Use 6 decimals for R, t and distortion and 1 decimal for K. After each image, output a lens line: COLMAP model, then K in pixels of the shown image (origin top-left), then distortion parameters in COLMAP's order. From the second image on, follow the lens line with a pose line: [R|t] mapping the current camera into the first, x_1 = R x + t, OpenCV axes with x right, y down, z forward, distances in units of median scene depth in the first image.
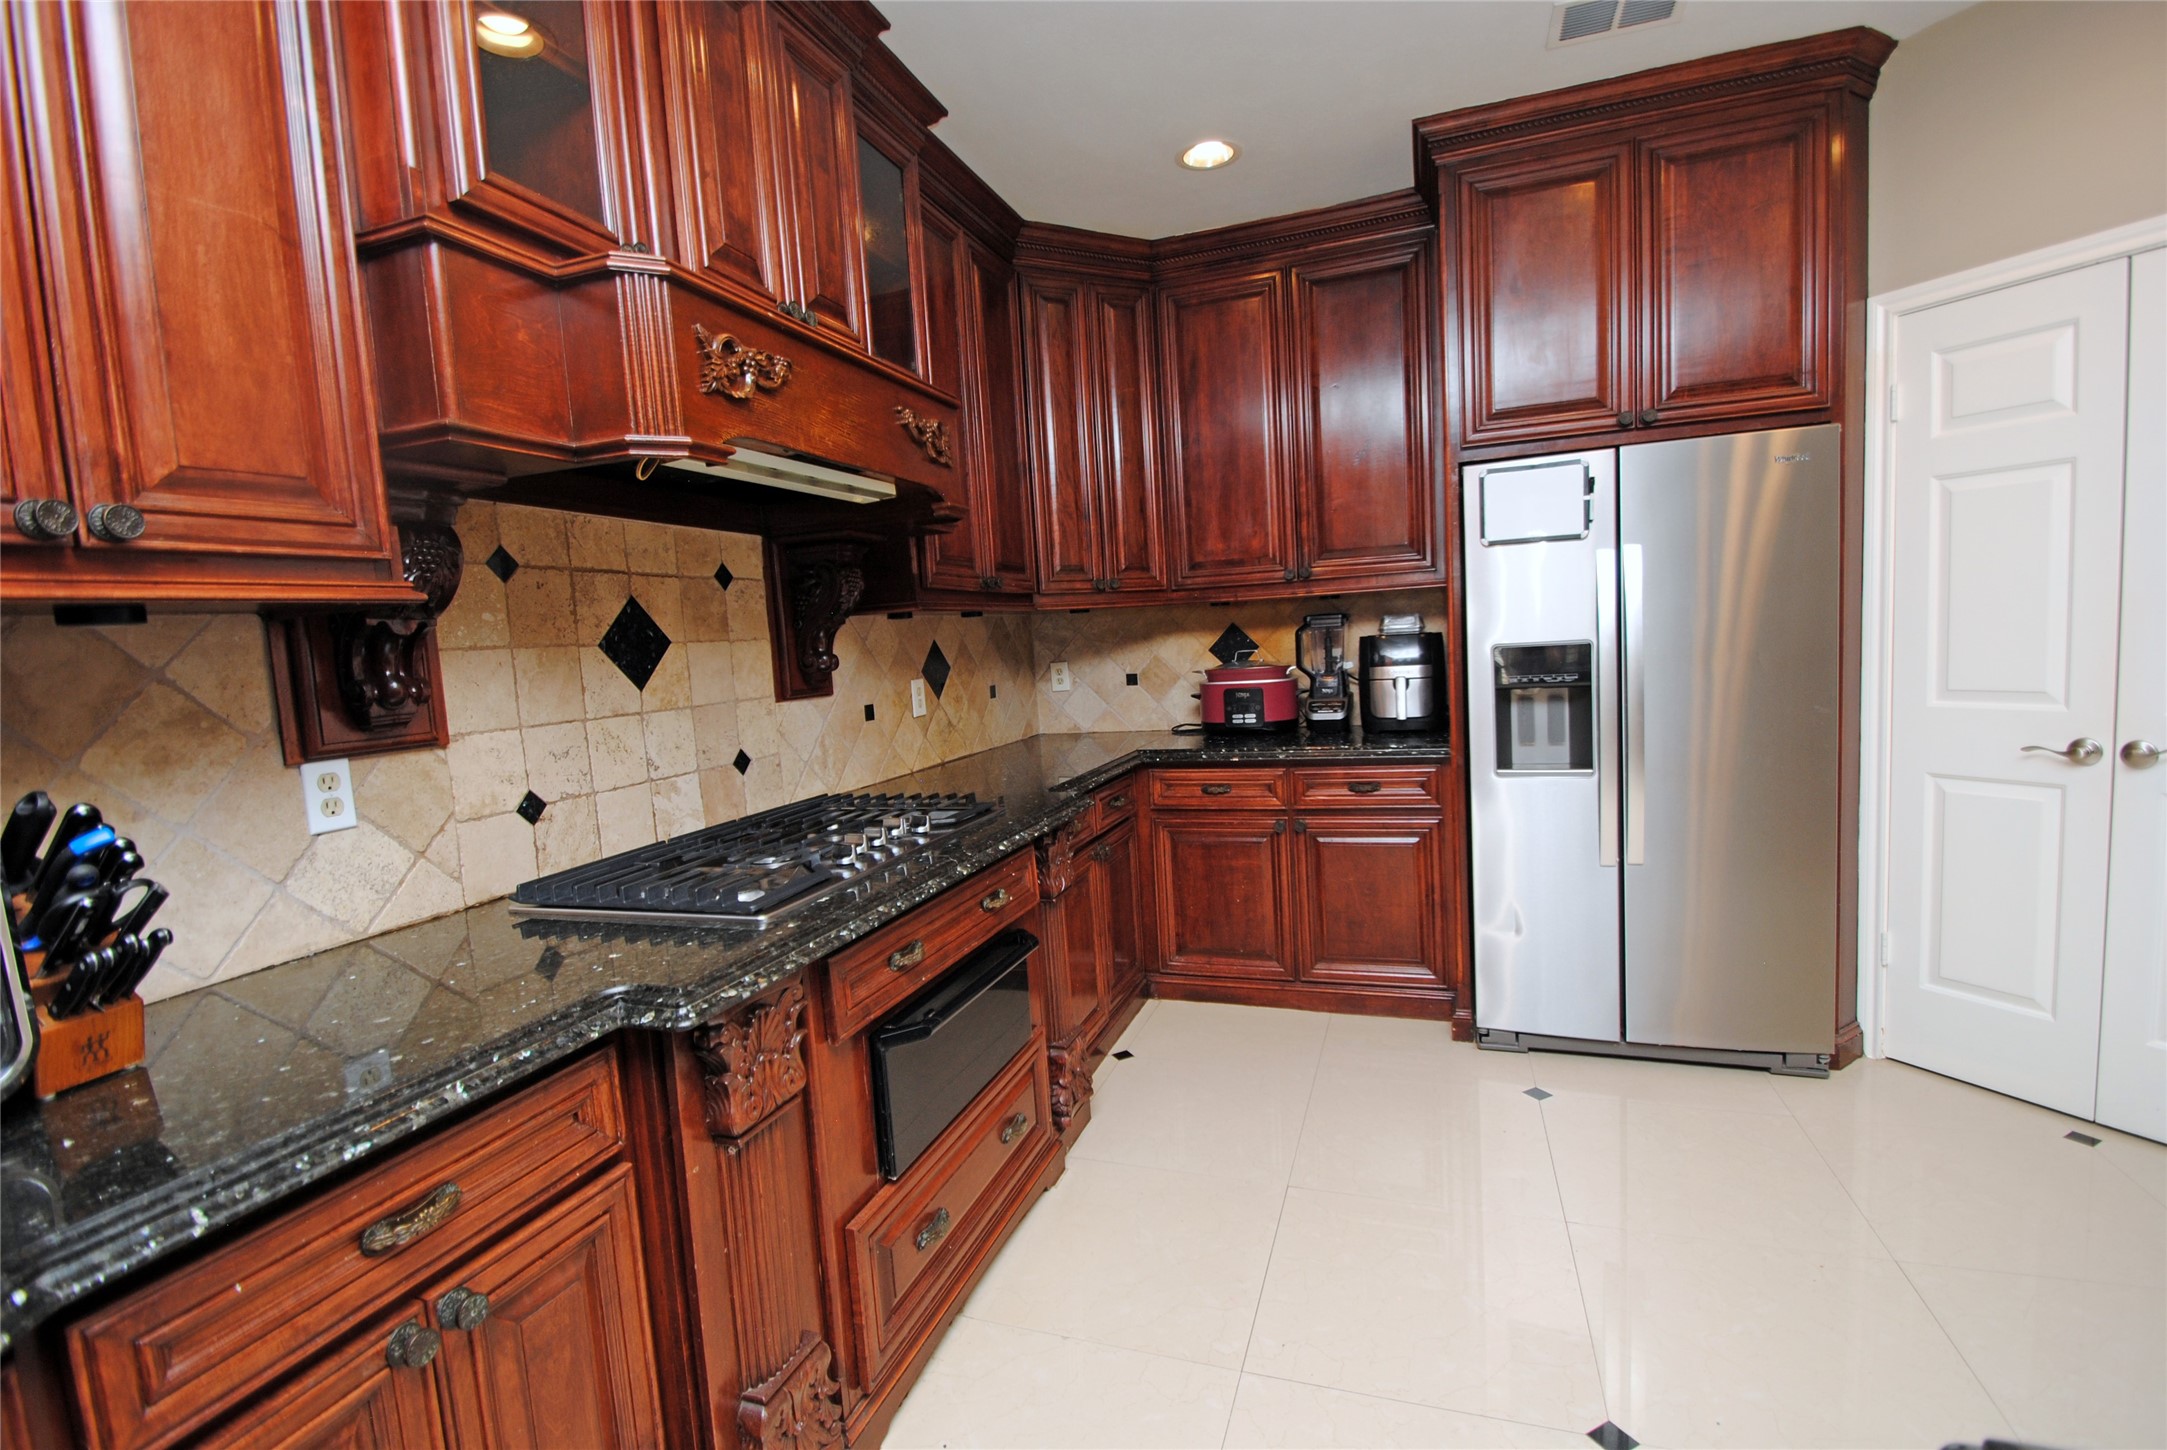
lens RADIAL K [[968.8, 0, 1099.2], [0, 968.8, 731.6], [0, 0, 1]] dist [0.014233, -0.017526]
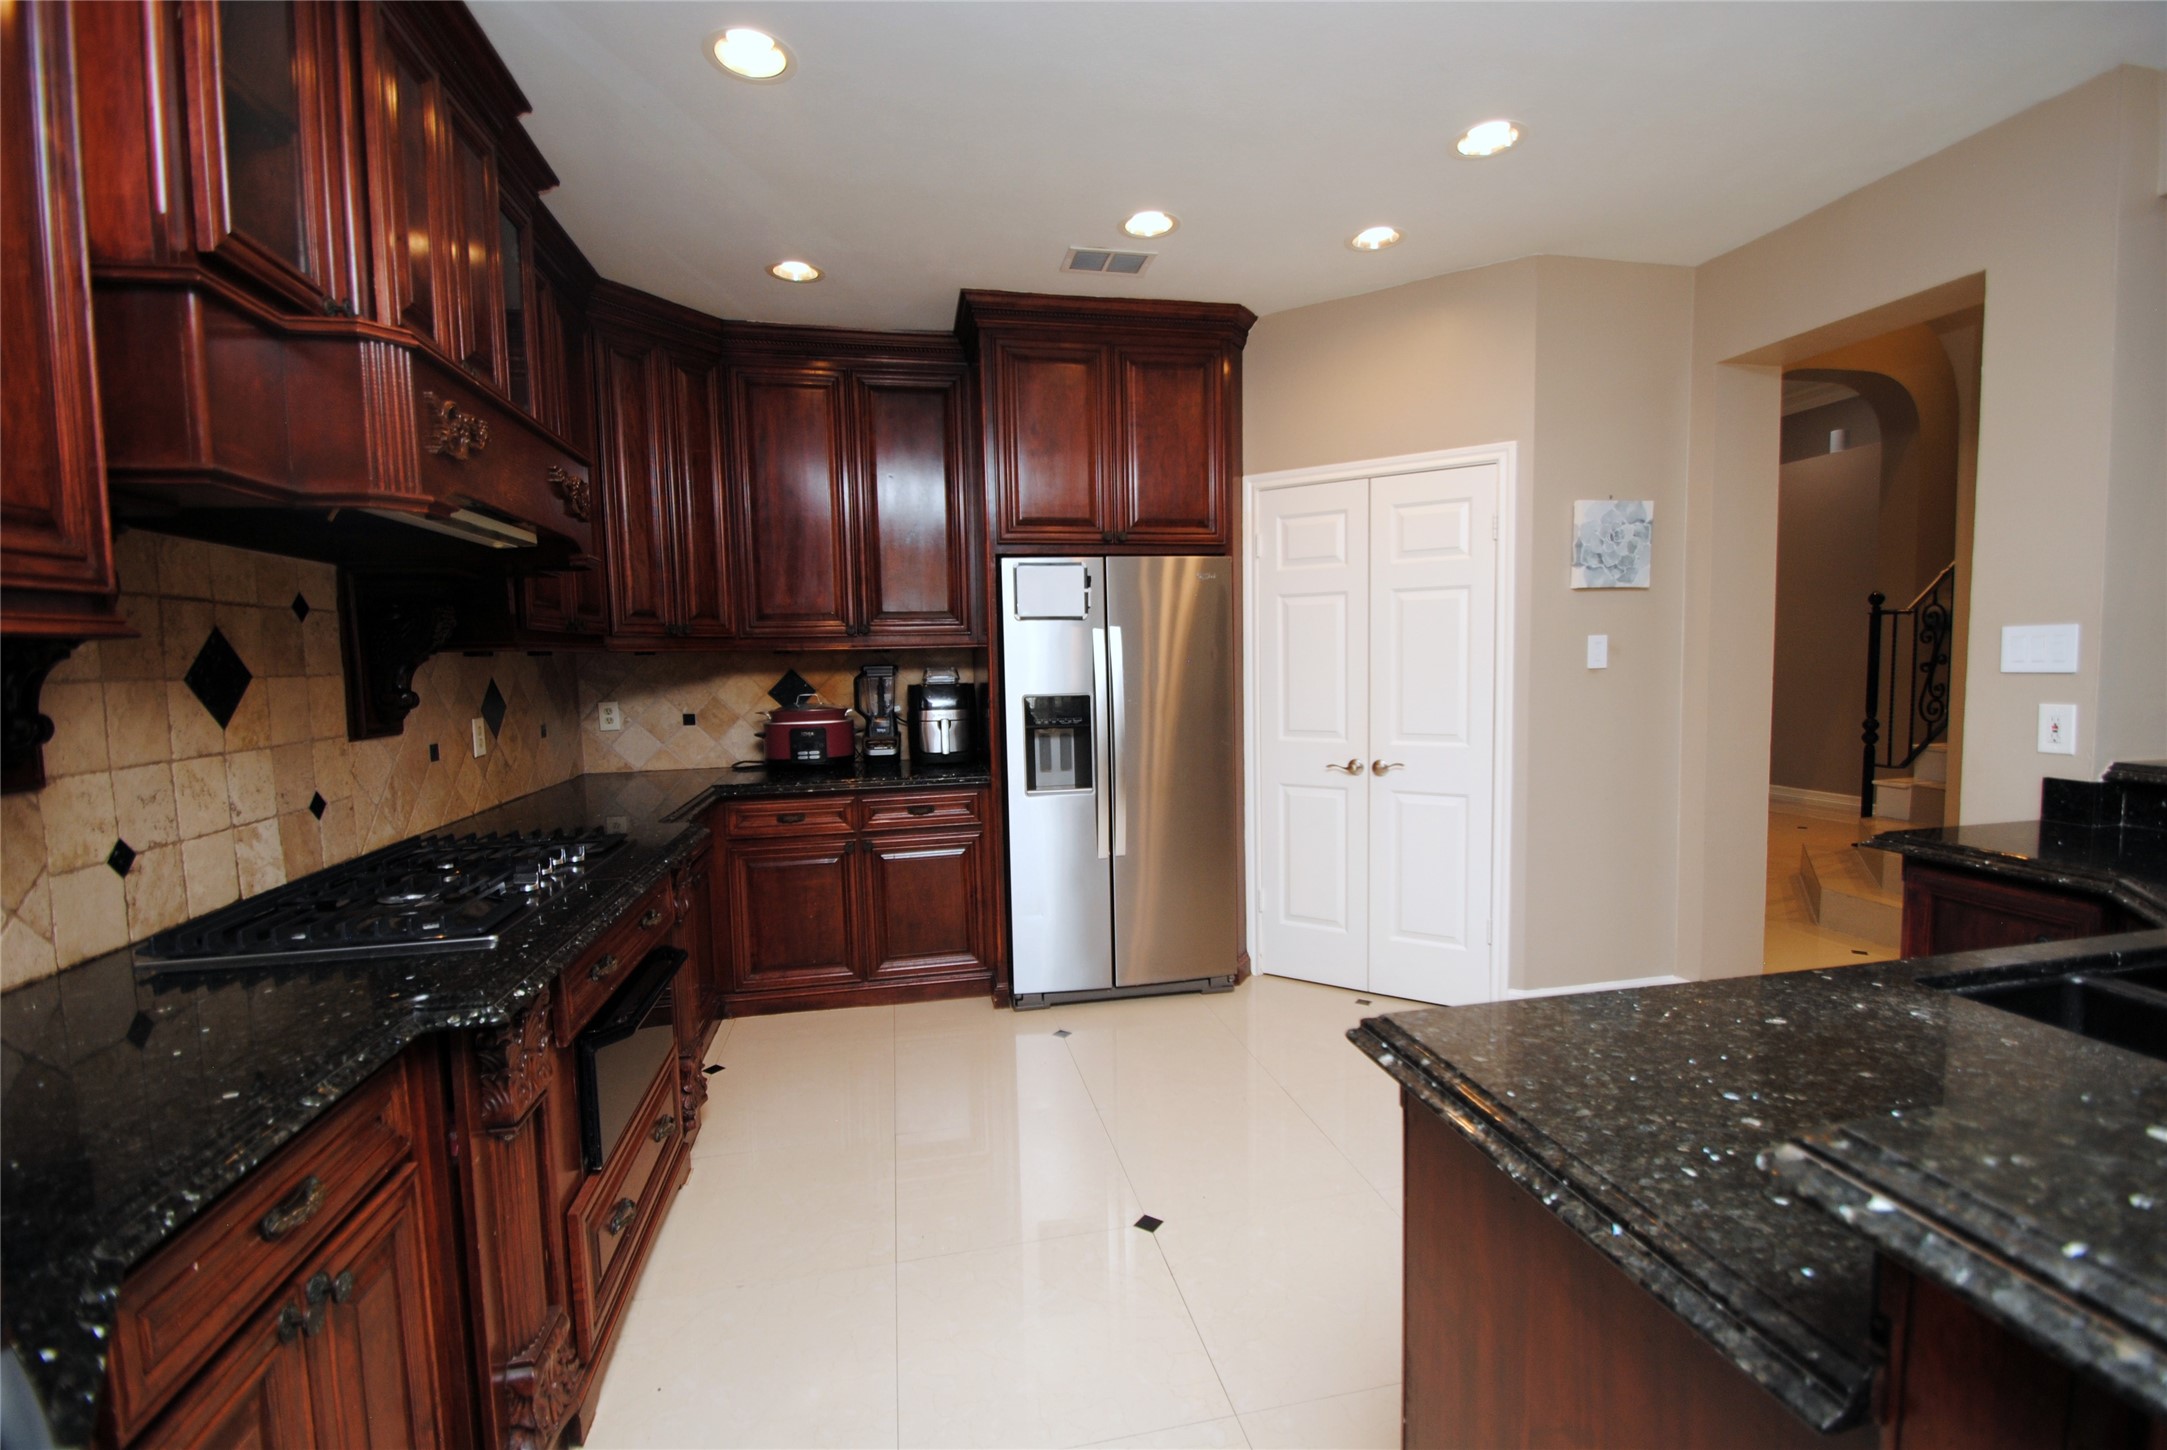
lens RADIAL K [[946.6, 0, 1098.6], [0, 946.6, 731.0], [0, 0, 1]] dist [0.009058, -0.013936]
pose [[0.856393, 0.000764, 0.516325, -0.161251], [0.020884, 0.999129, -0.036116, 0.006753], [-0.515903, 0.041713, 0.855631, -0.138058]]
